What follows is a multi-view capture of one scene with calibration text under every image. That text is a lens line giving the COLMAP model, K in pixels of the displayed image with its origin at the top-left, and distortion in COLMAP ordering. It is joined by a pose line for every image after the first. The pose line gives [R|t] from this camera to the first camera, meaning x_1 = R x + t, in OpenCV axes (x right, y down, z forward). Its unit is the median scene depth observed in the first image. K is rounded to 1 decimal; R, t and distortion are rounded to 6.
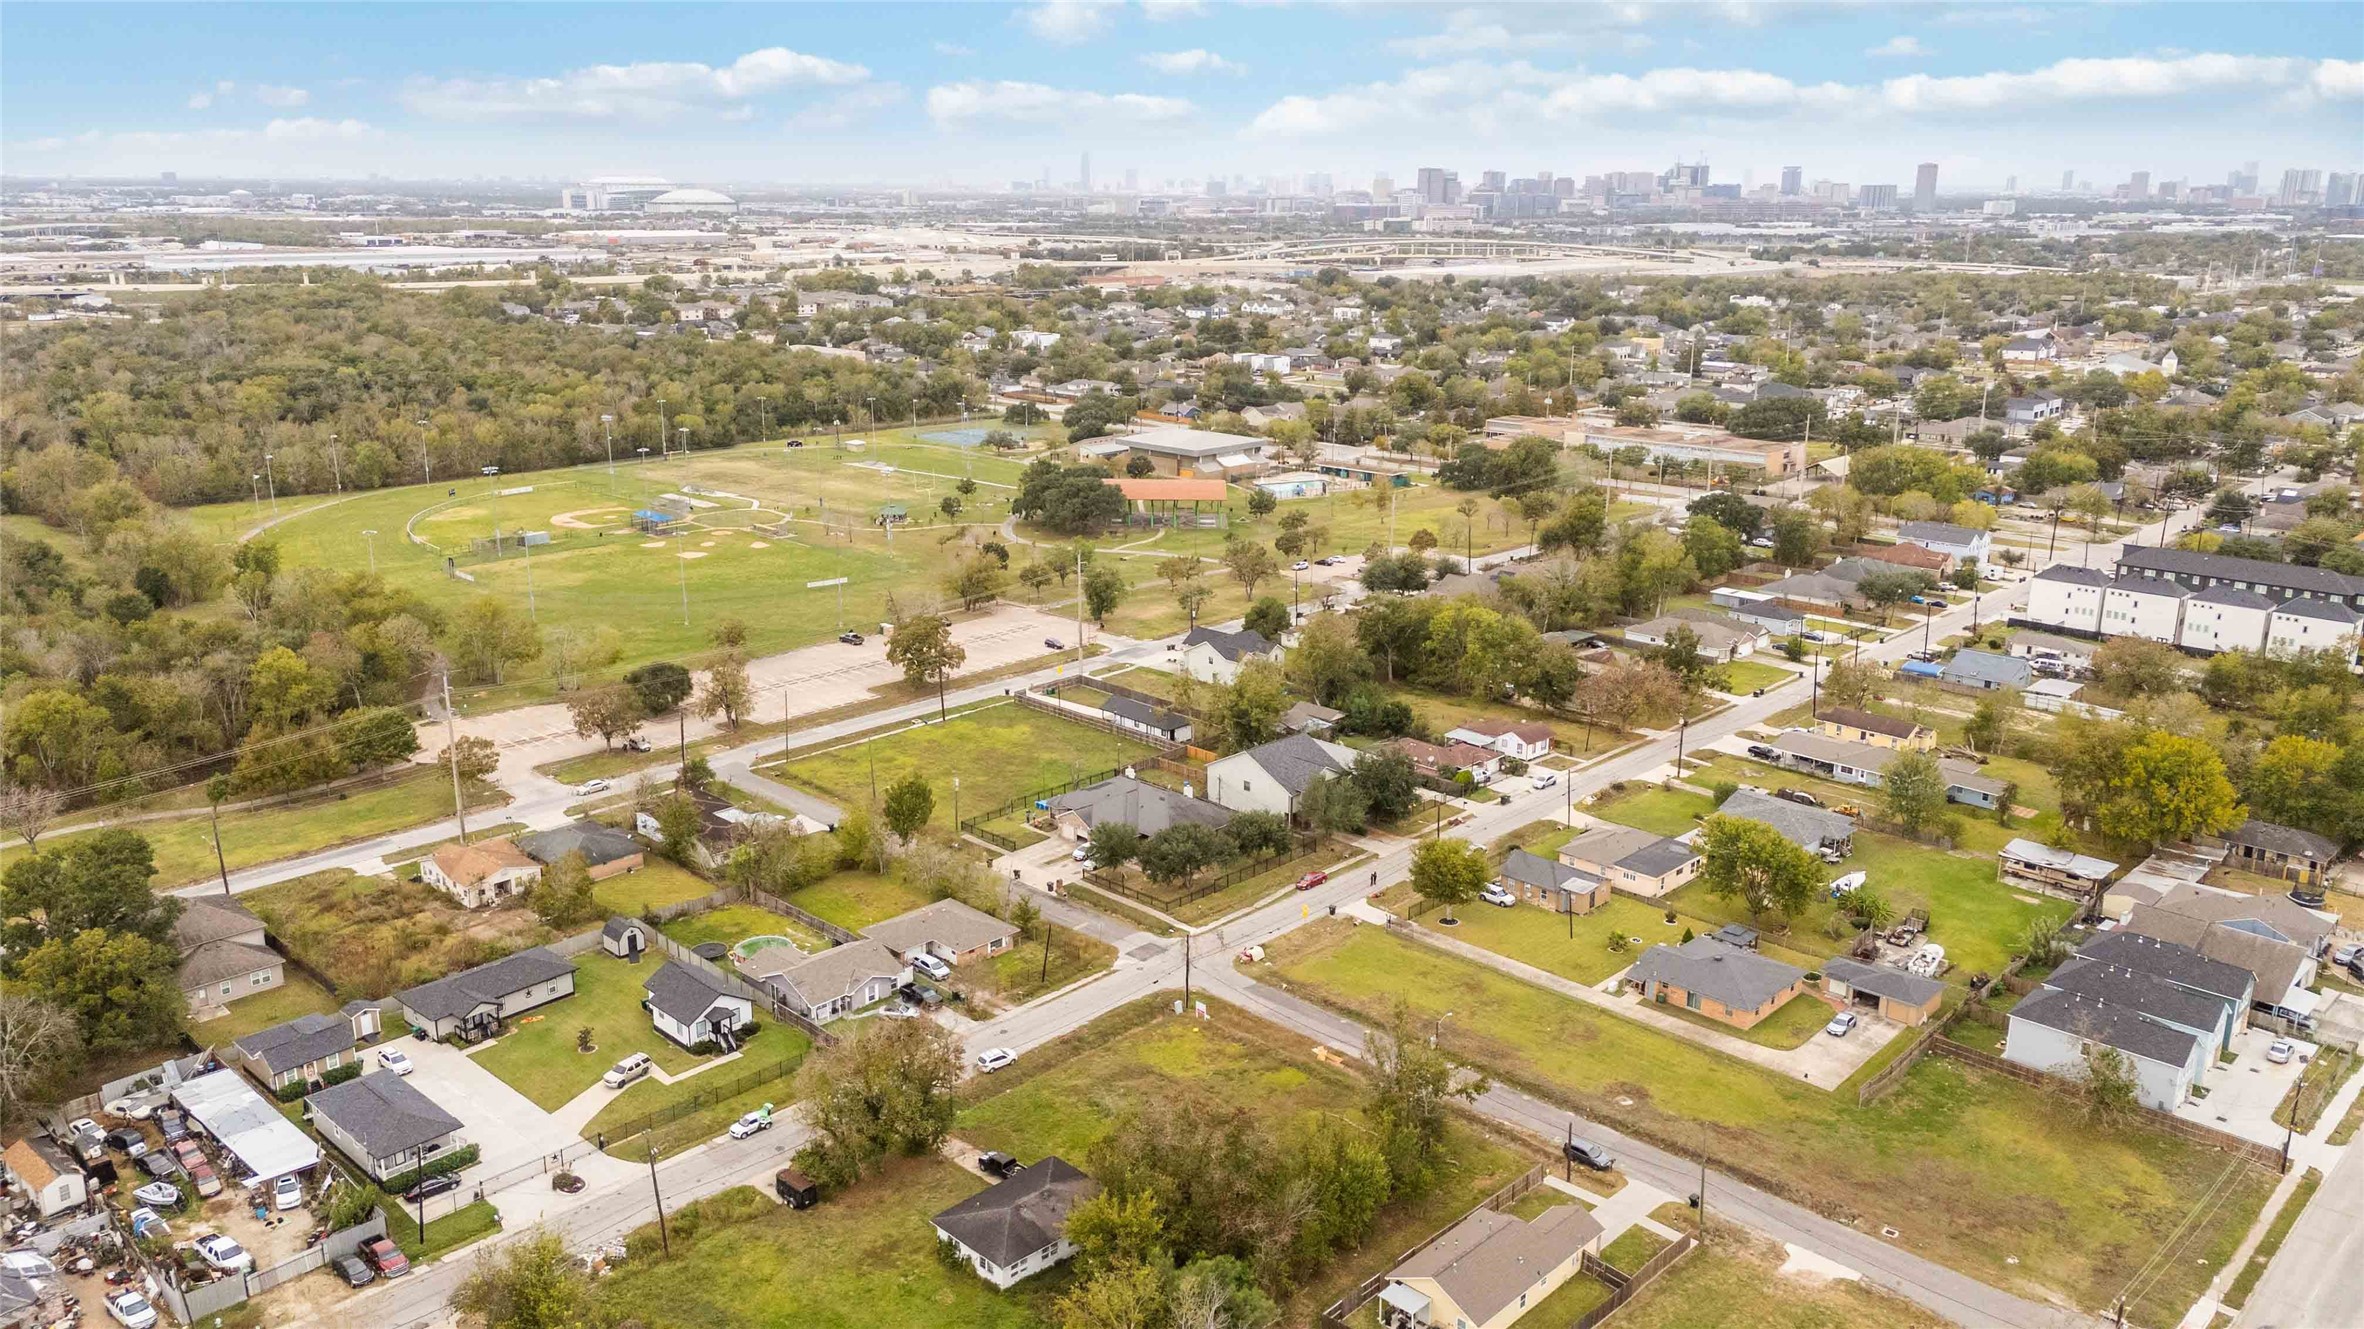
lens RADIAL K [[1724.3, 0, 1191.7], [0, 1724.3, 670.5], [0, 0, 1]] dist [0.090255, -0.097310]
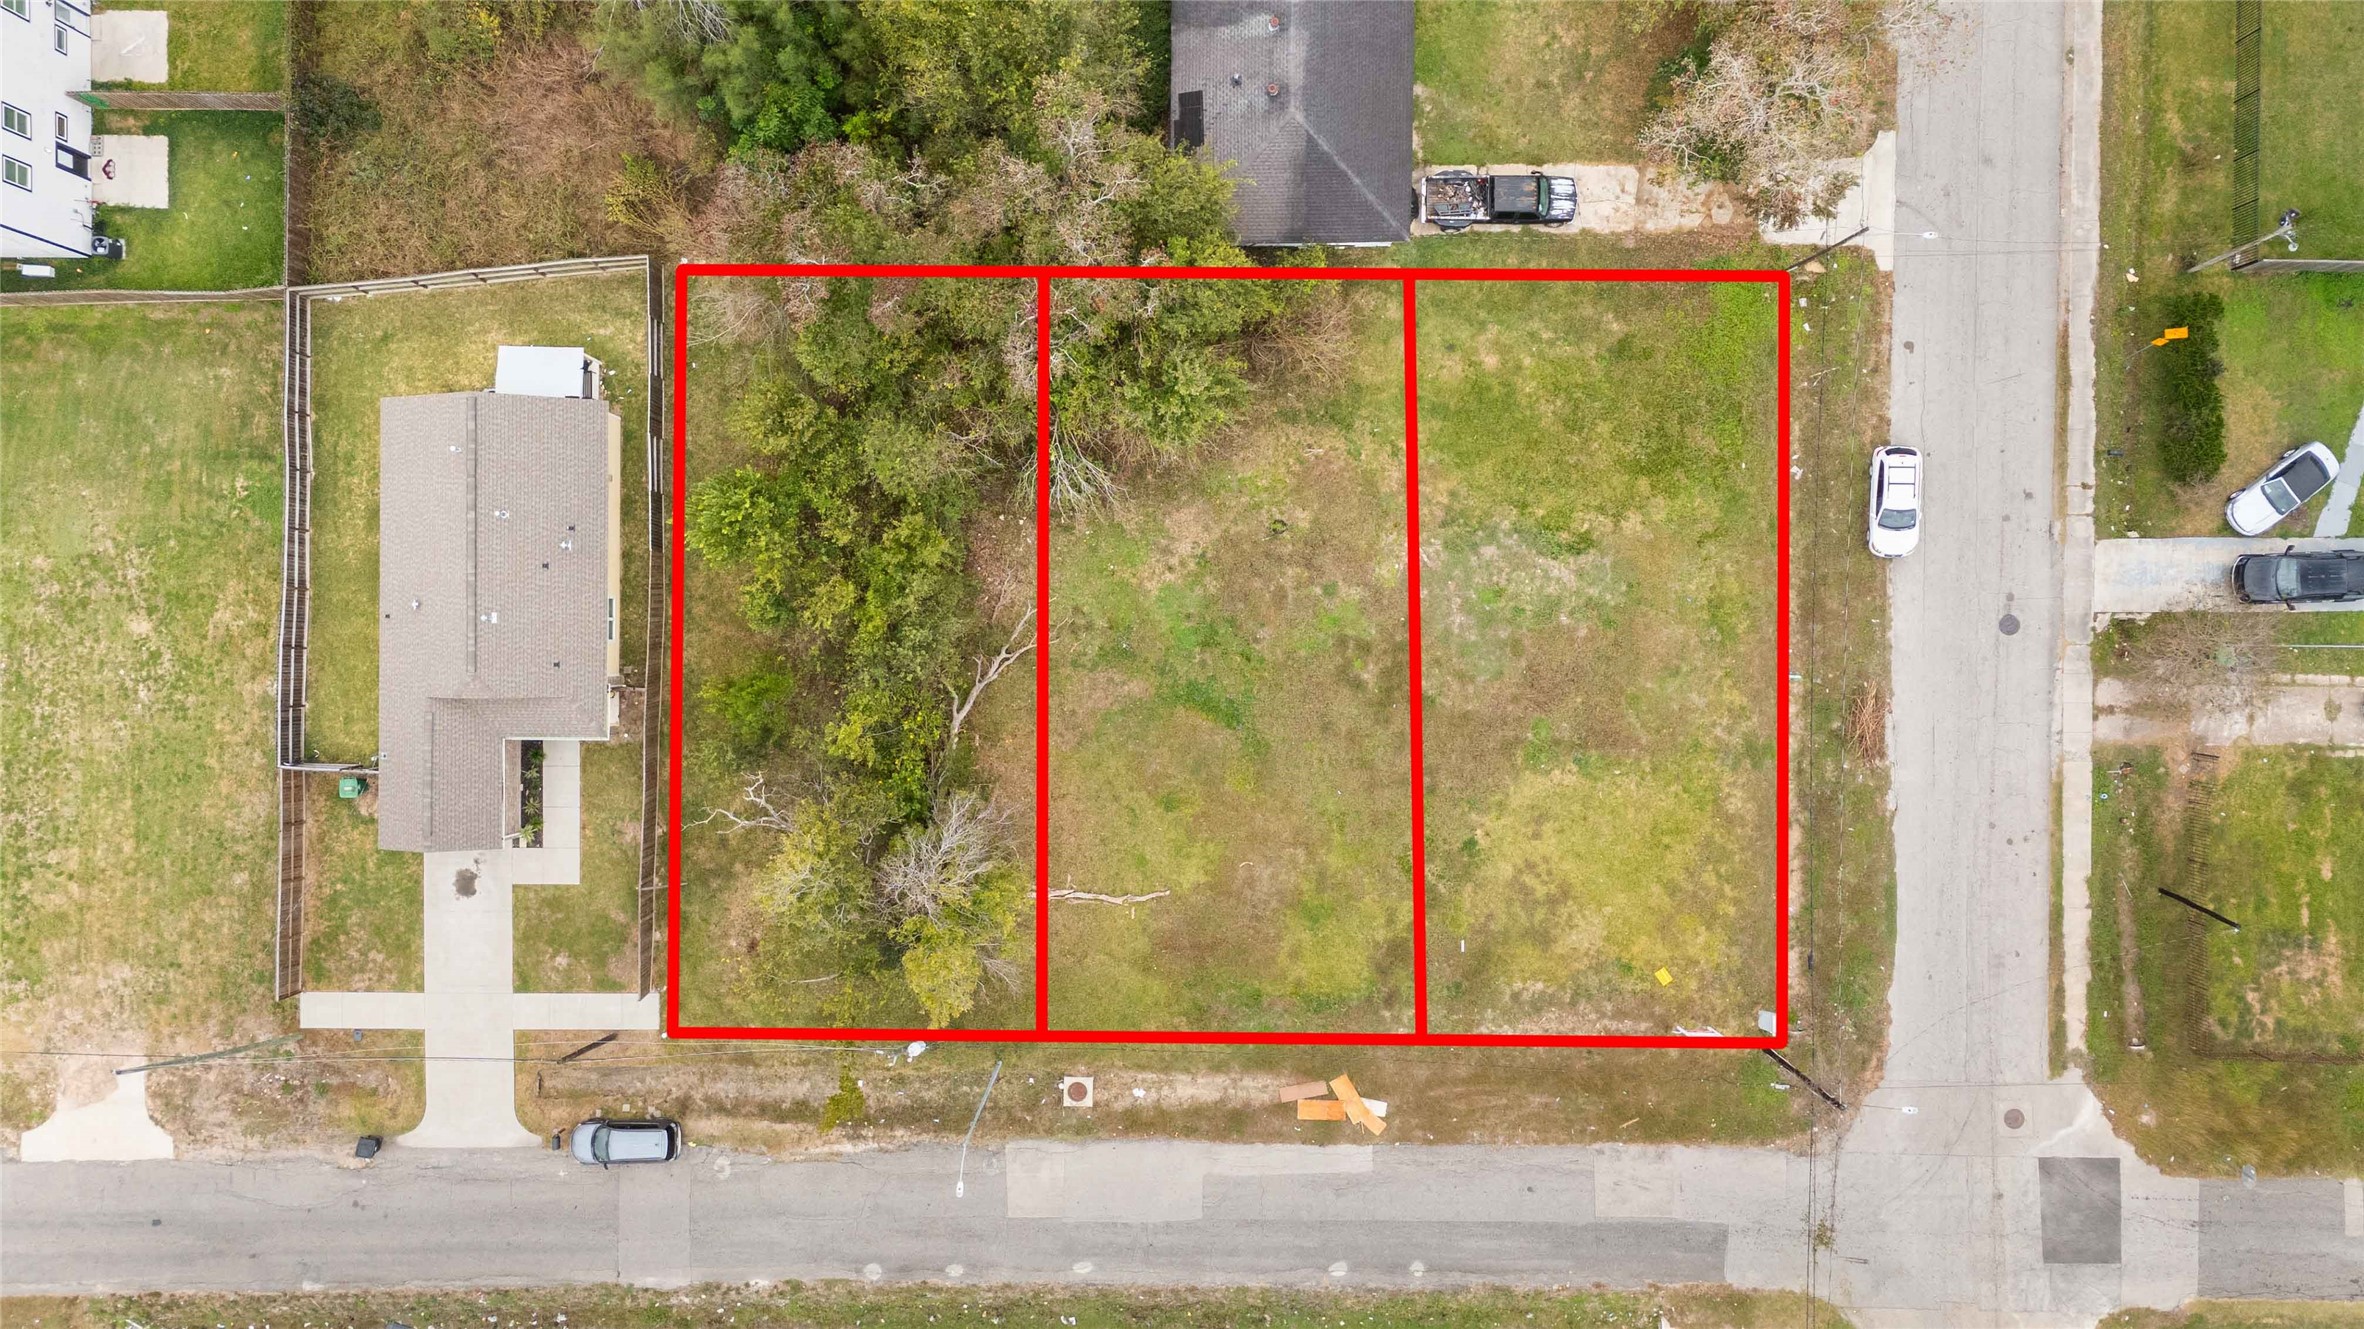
lens RADIAL K [[1724.3, 0, 1191.7], [0, 1724.3, 670.5], [0, 0, 1]] dist [0.090255, -0.097310]
pose [[-0.723454, 0.690301, 0.009903, 0.021075], [-0.179156, -0.201575, 0.962949, -0.106012], [0.666721, 0.694876, 0.269502, 0.589251]]
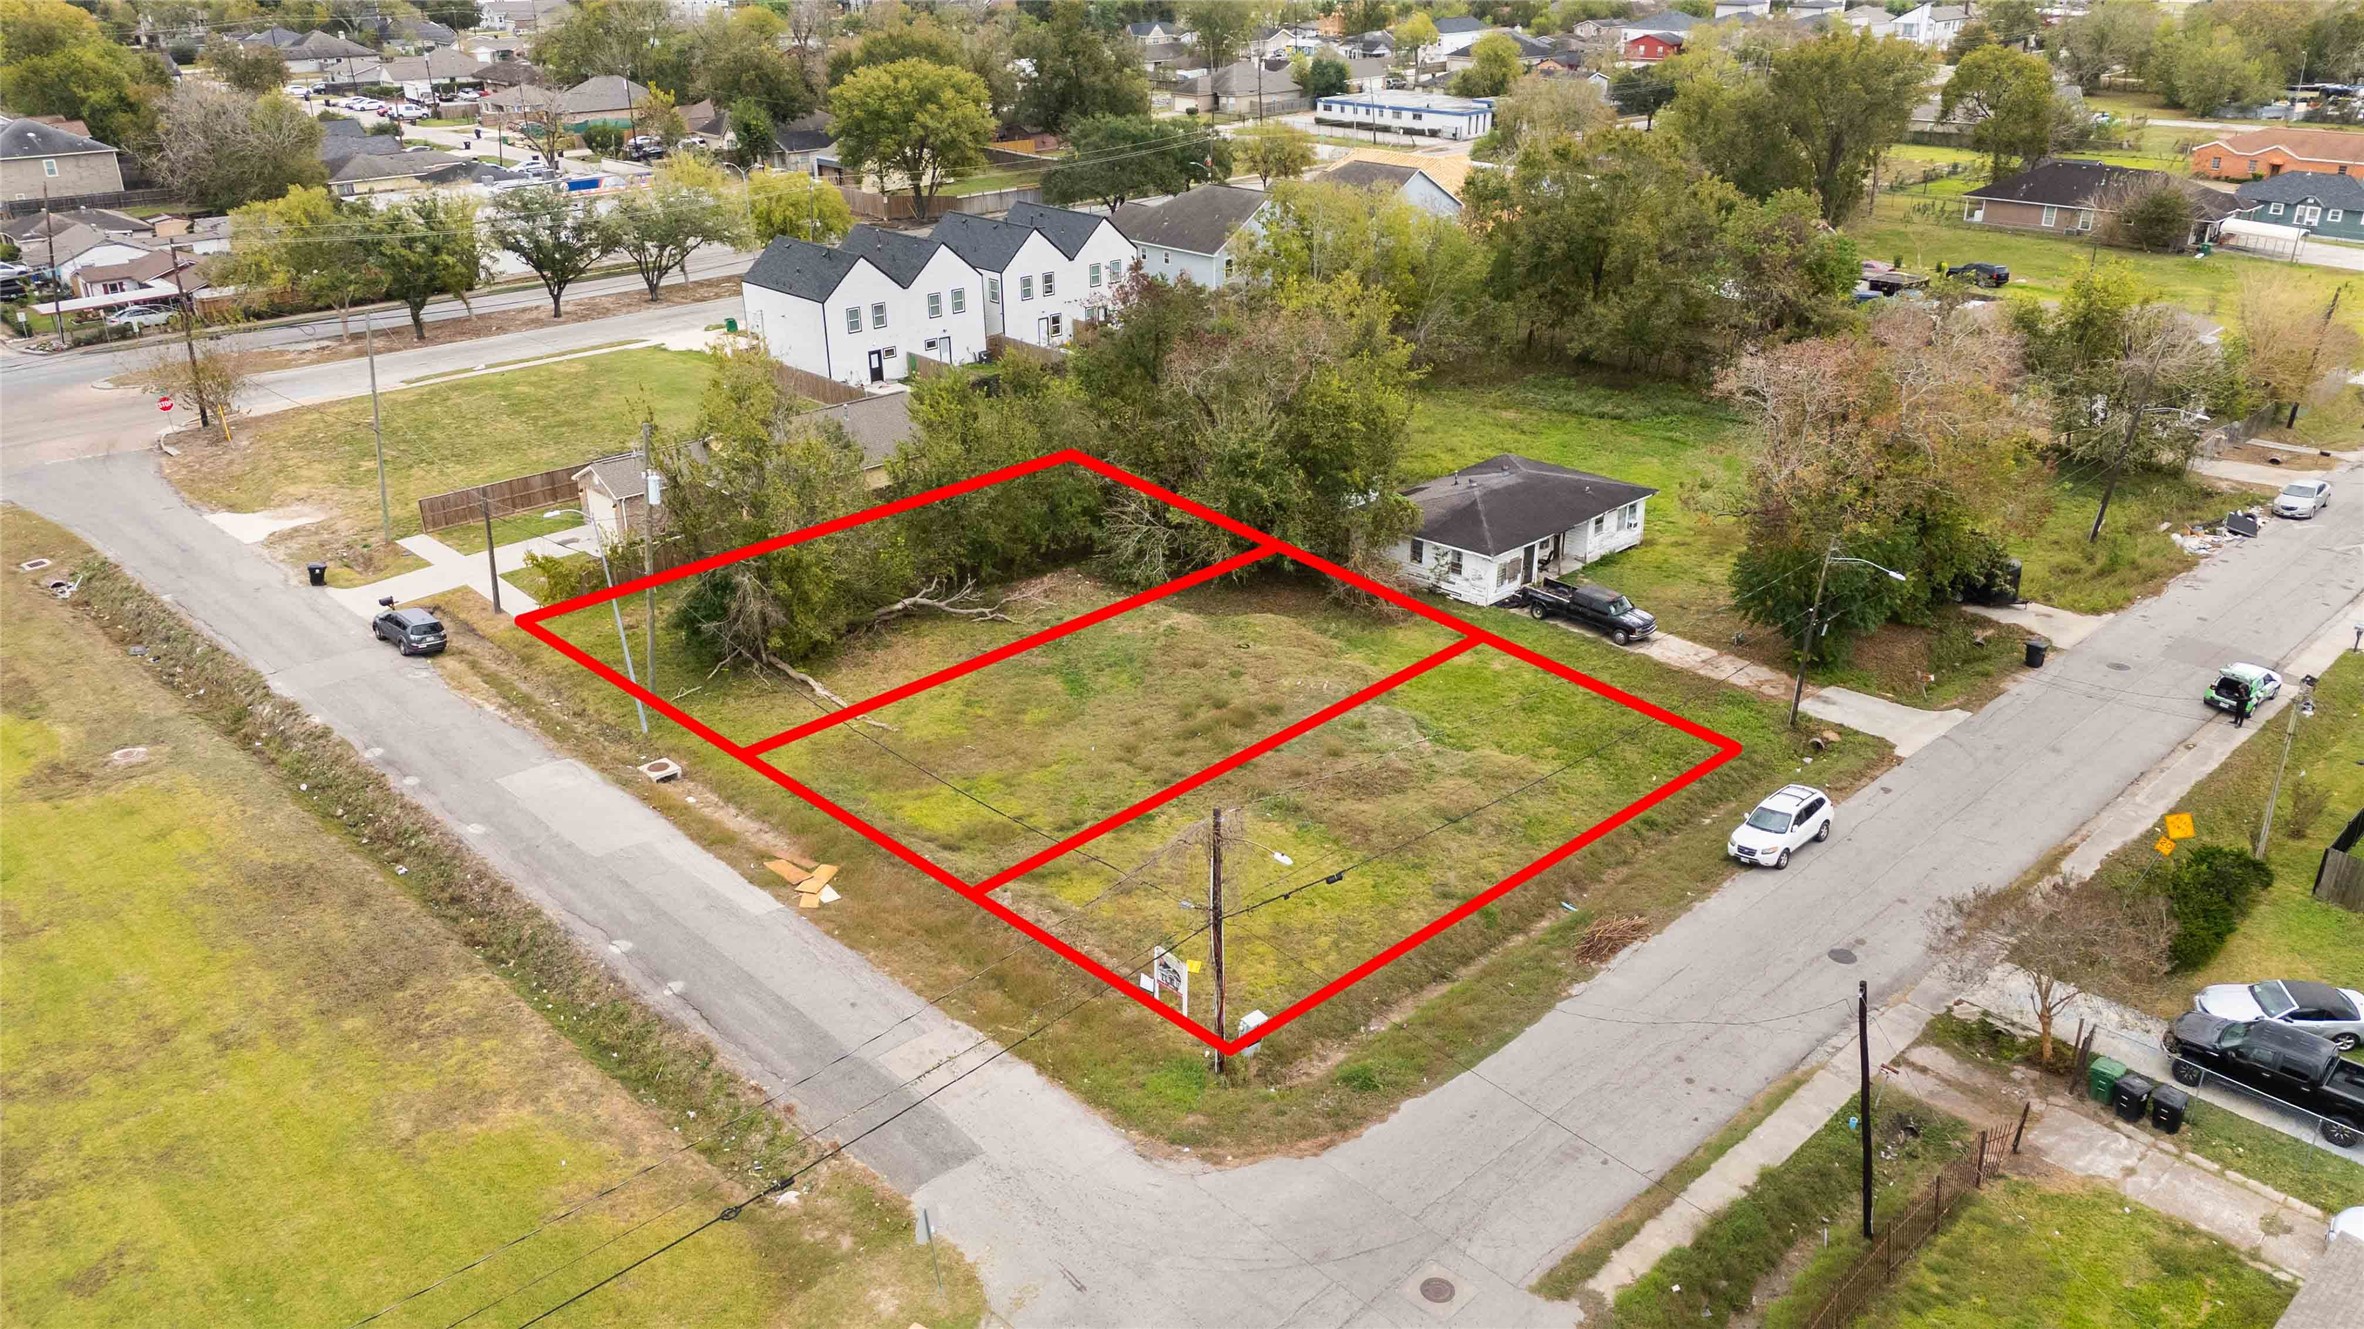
lens RADIAL K [[1724.3, 0, 1191.7], [0, 1724.3, 670.5], [0, 0, 1]] dist [0.090255, -0.097310]
pose [[-0.999306, -0.011789, 0.035329, -0.005828], [0.013534, 0.768797, 0.639350, -0.015568], [-0.034698, 0.639385, -0.768104, 0.909370]]
